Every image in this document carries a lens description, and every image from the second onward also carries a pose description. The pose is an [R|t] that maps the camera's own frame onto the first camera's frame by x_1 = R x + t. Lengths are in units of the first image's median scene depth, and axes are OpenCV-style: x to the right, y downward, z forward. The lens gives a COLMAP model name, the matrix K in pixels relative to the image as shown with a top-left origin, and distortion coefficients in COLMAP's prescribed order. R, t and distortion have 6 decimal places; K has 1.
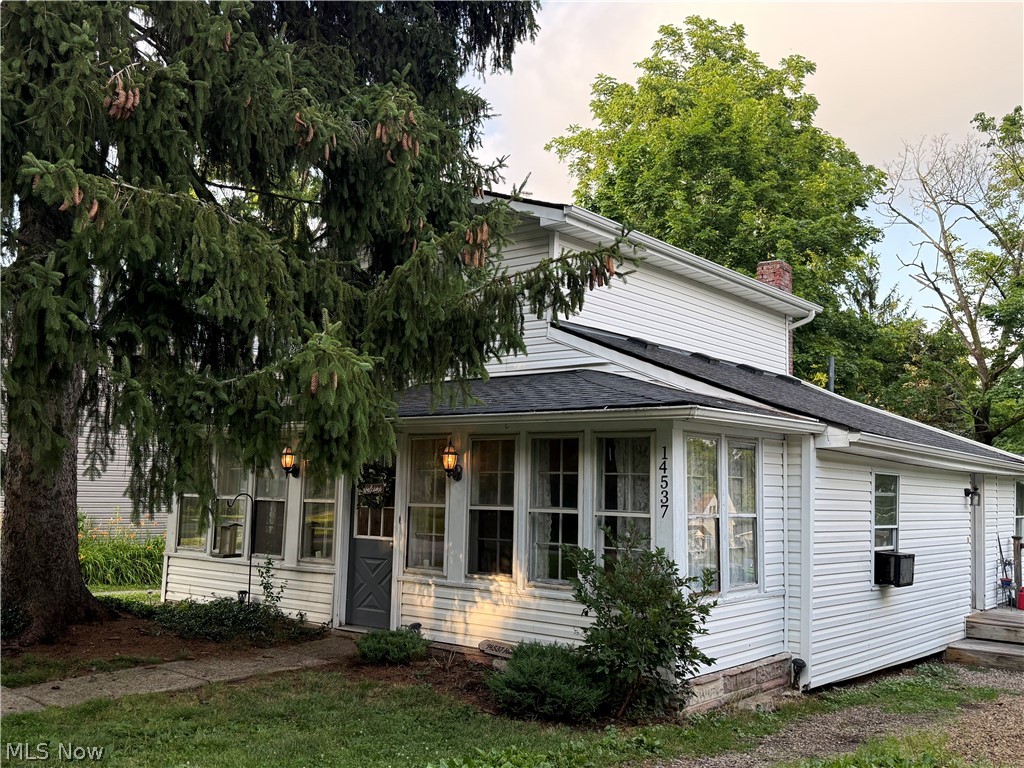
lens RADIAL K [[962.8, 0, 512.0], [0, 962.8, 384.0], [0, 0, 1]] dist [0.159728, 0.003180]
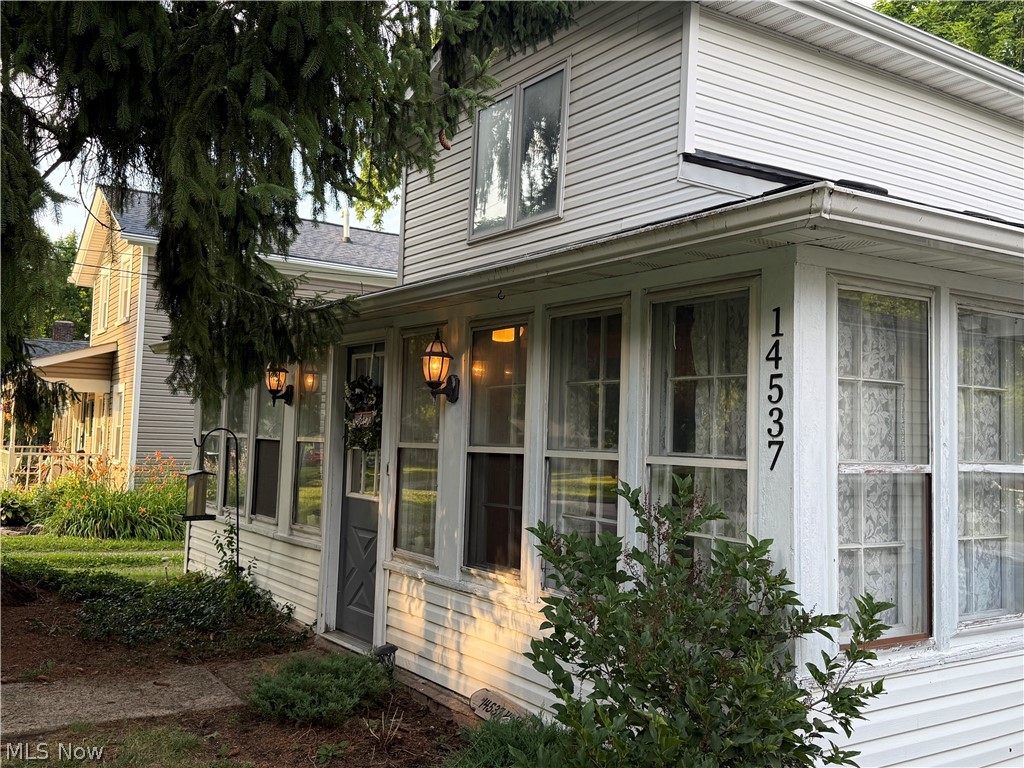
lens RADIAL K [[975.3, 0, 513.2], [0, 975.3, 370.0], [0, 0, 1]] dist [0.156869, -0.318795]
pose [[0.956842, -0.013293, -0.290303, 0.149800], [0.022238, 0.999373, 0.027537, 0.067637], [0.289755, -0.032804, 0.956538, 0.470602]]
